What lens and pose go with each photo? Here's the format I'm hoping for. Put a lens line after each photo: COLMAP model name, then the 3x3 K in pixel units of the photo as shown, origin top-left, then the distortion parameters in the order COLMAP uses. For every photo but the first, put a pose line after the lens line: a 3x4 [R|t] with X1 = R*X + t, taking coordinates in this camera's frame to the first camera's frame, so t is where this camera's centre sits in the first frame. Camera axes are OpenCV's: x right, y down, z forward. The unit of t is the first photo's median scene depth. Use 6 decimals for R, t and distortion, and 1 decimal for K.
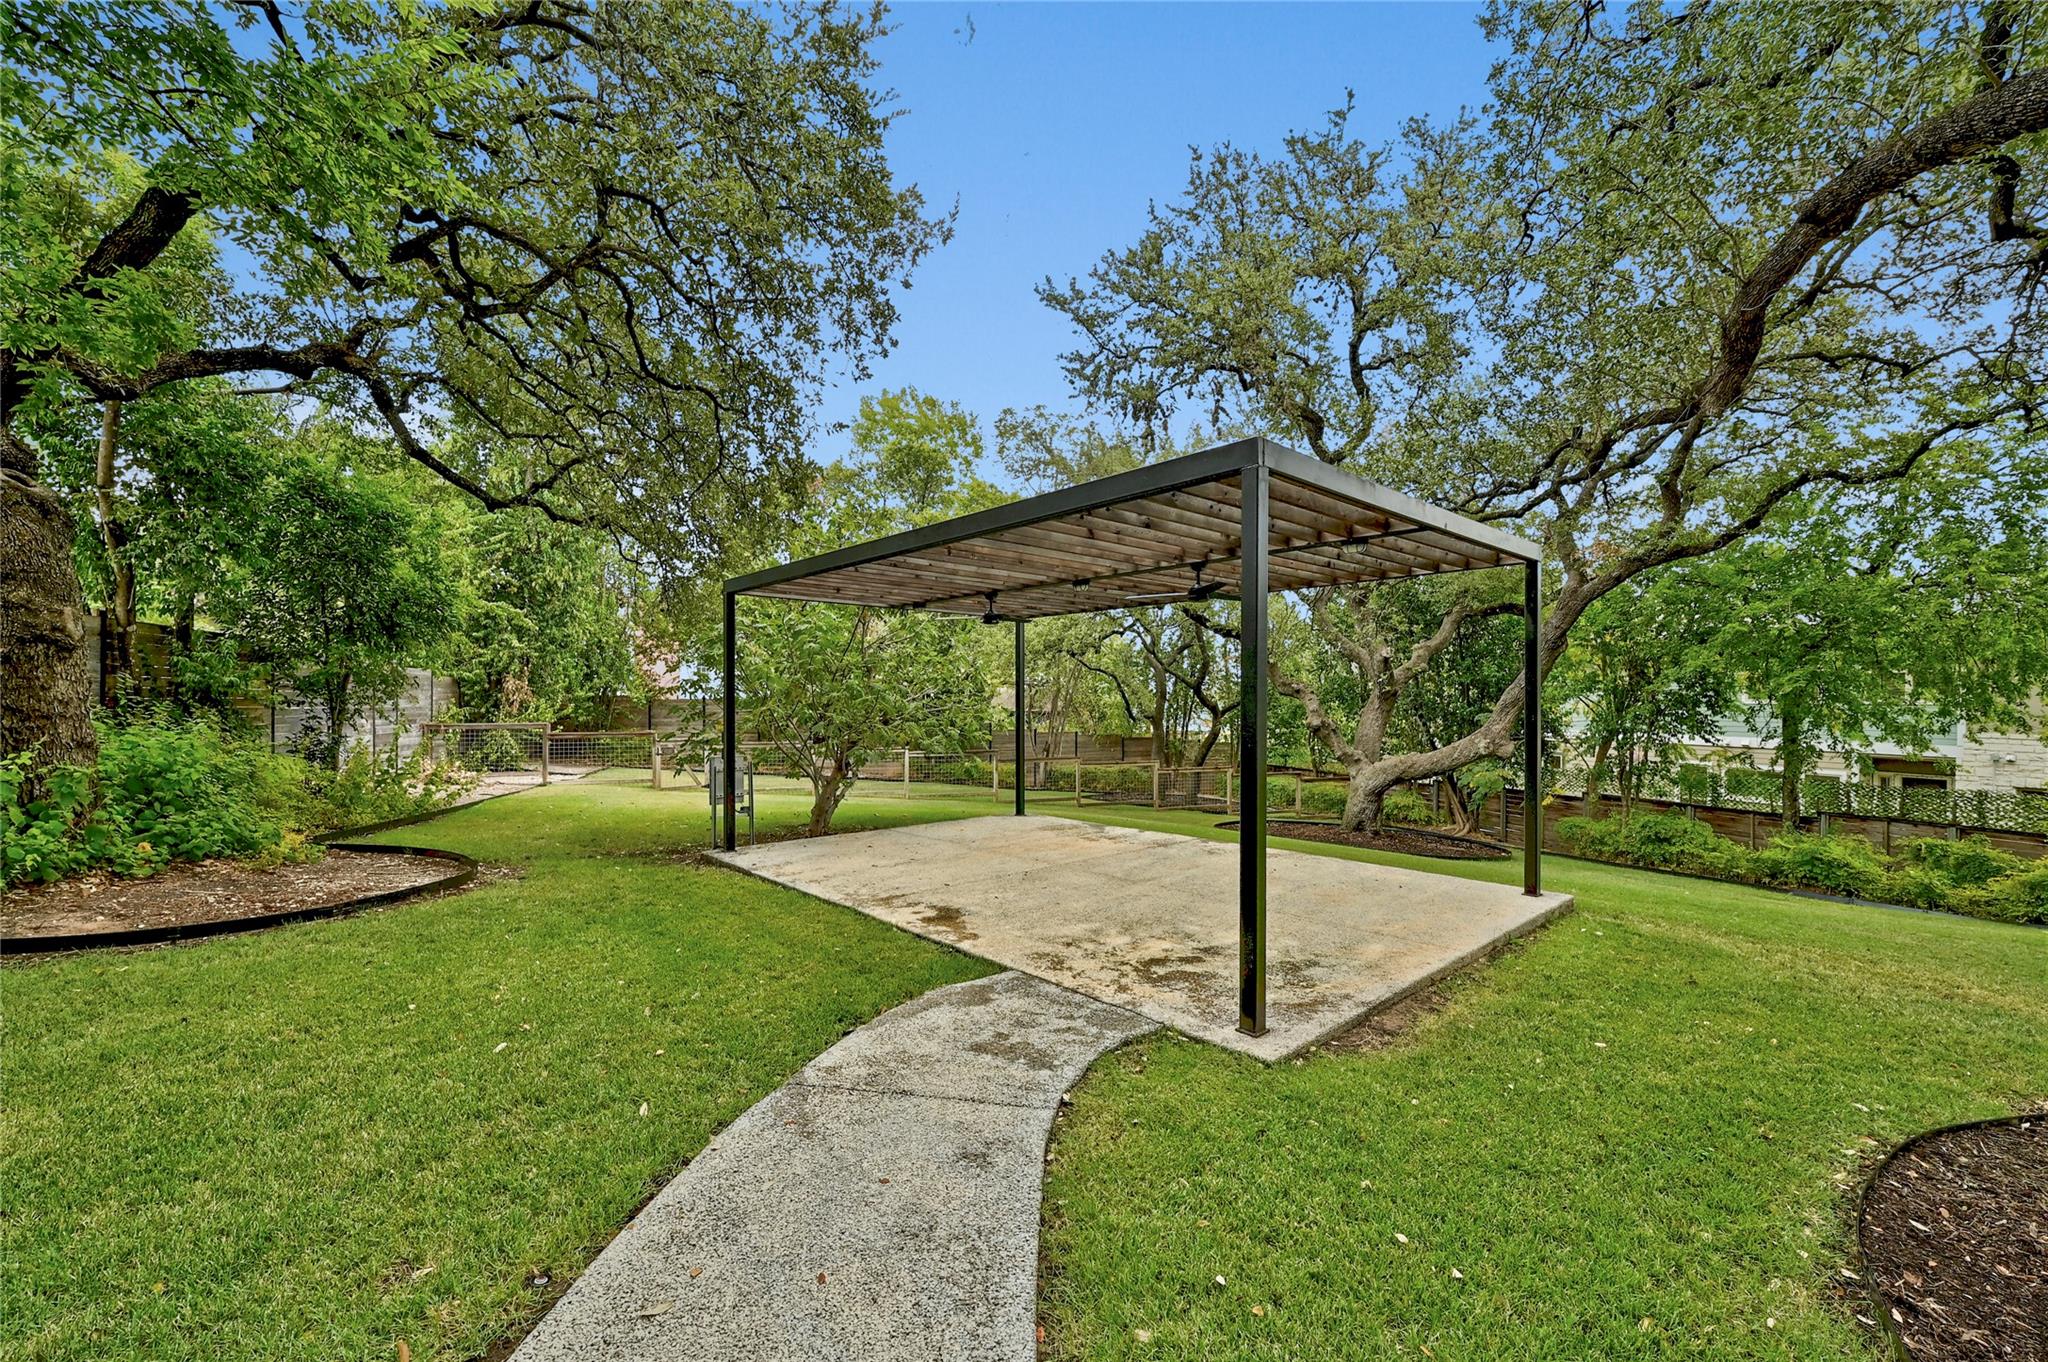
lens RADIAL K [[823.3, 0, 1028.9], [0, 823.3, 687.9], [0, 0, 1]] dist [-0.000883, -0.000195]
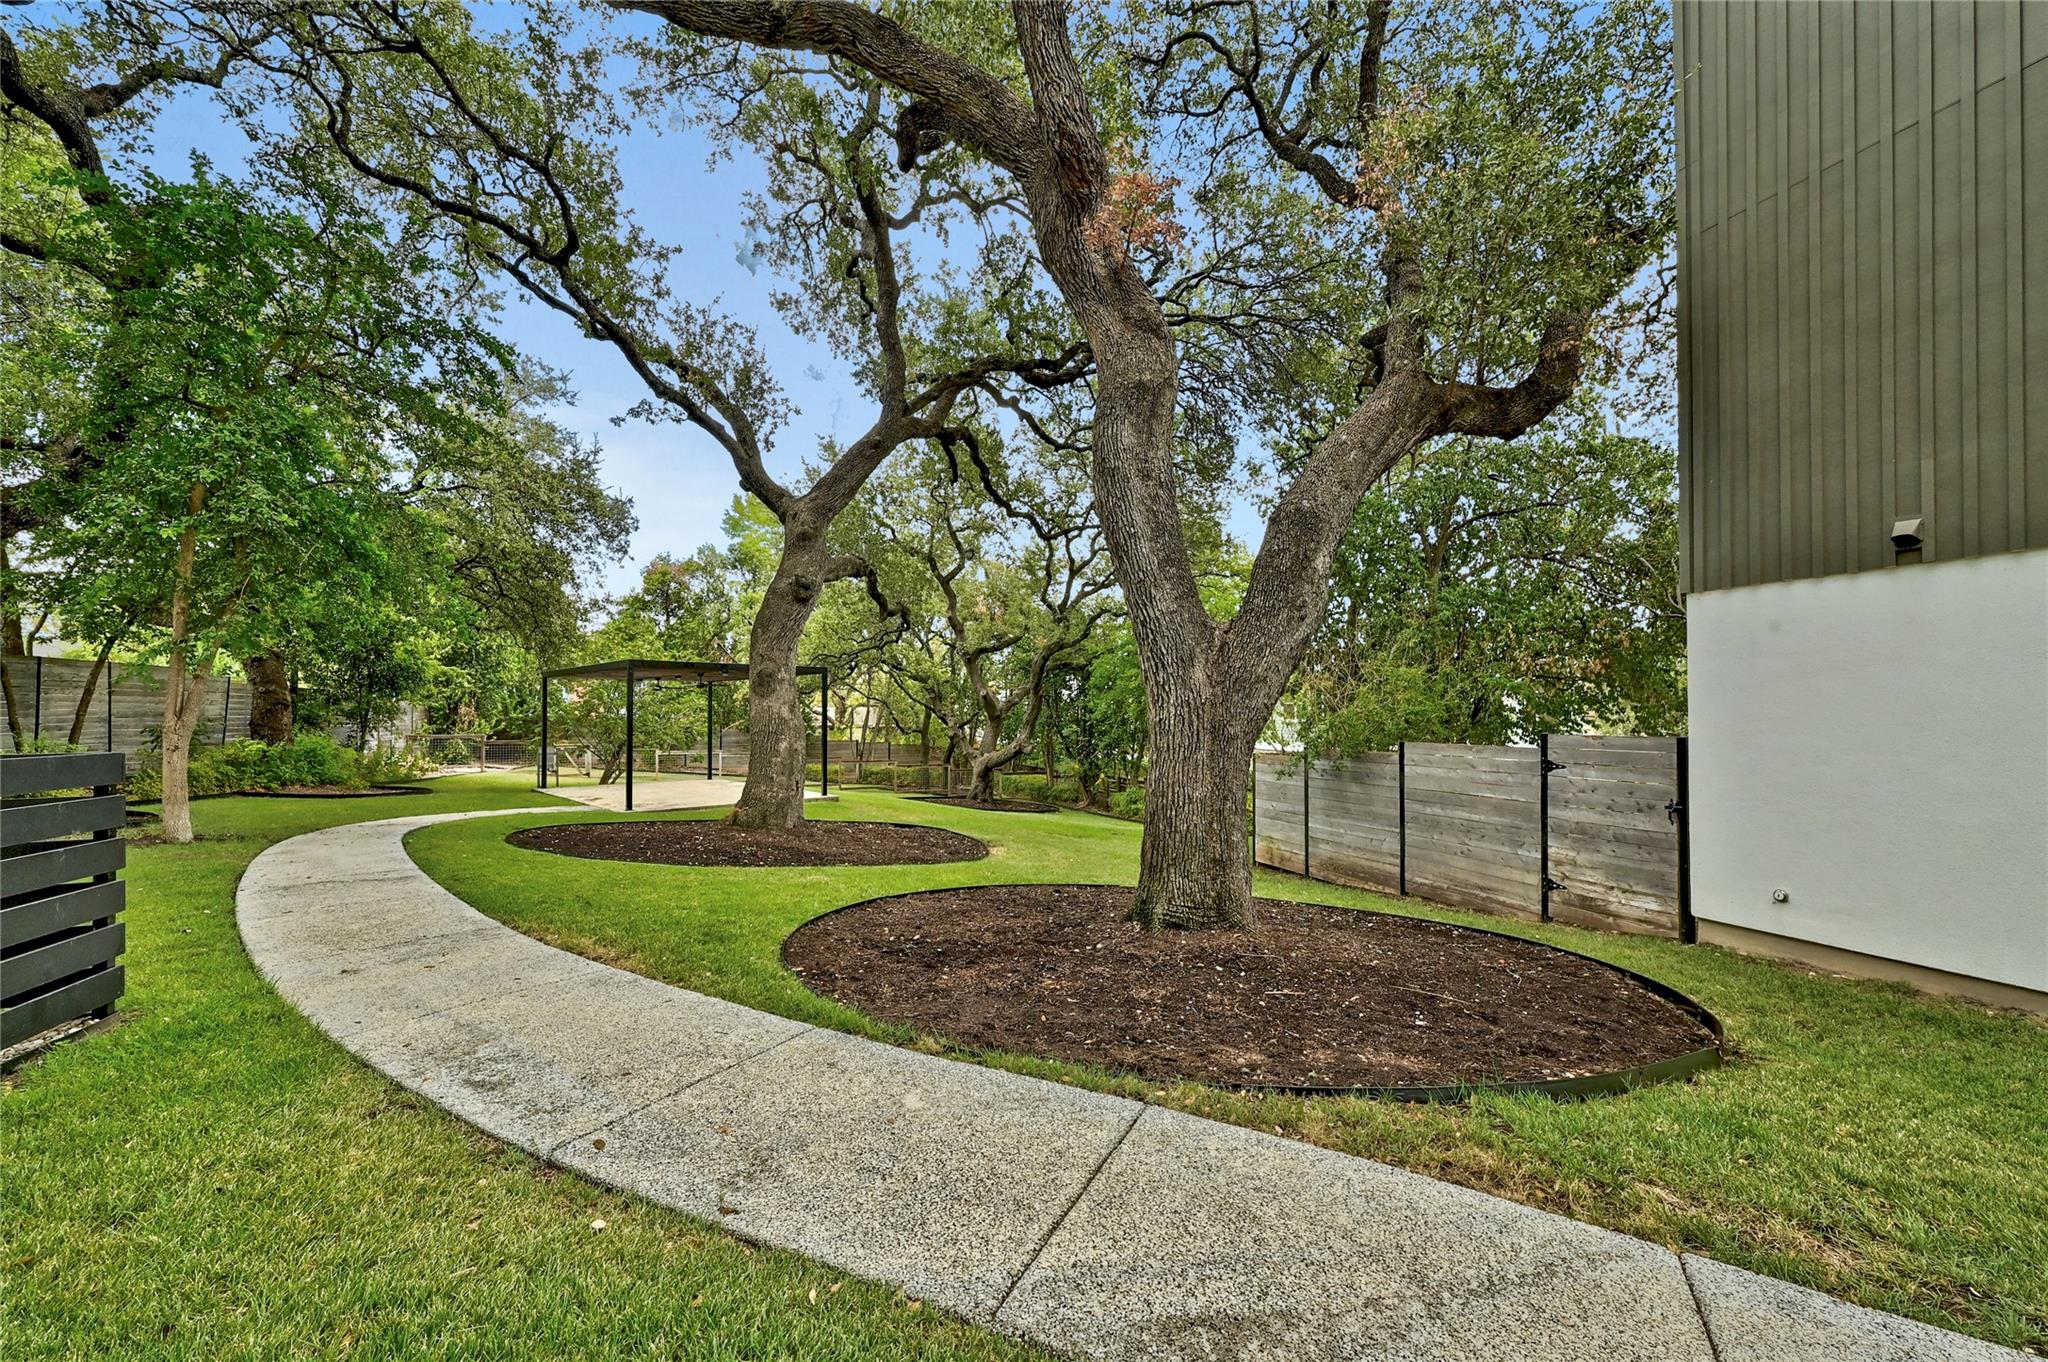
lens RADIAL K [[823.3, 0, 1019.4], [0, 823.3, 693.5], [0, 0, 1]] dist [-0.000883, -0.000195]
pose [[0.999927, -0.000694, 0.012056, 0.480528], [0.000829, 0.999937, -0.011188, -0.020649], [-0.012048, 0.011197, 0.999865, -0.678202]]
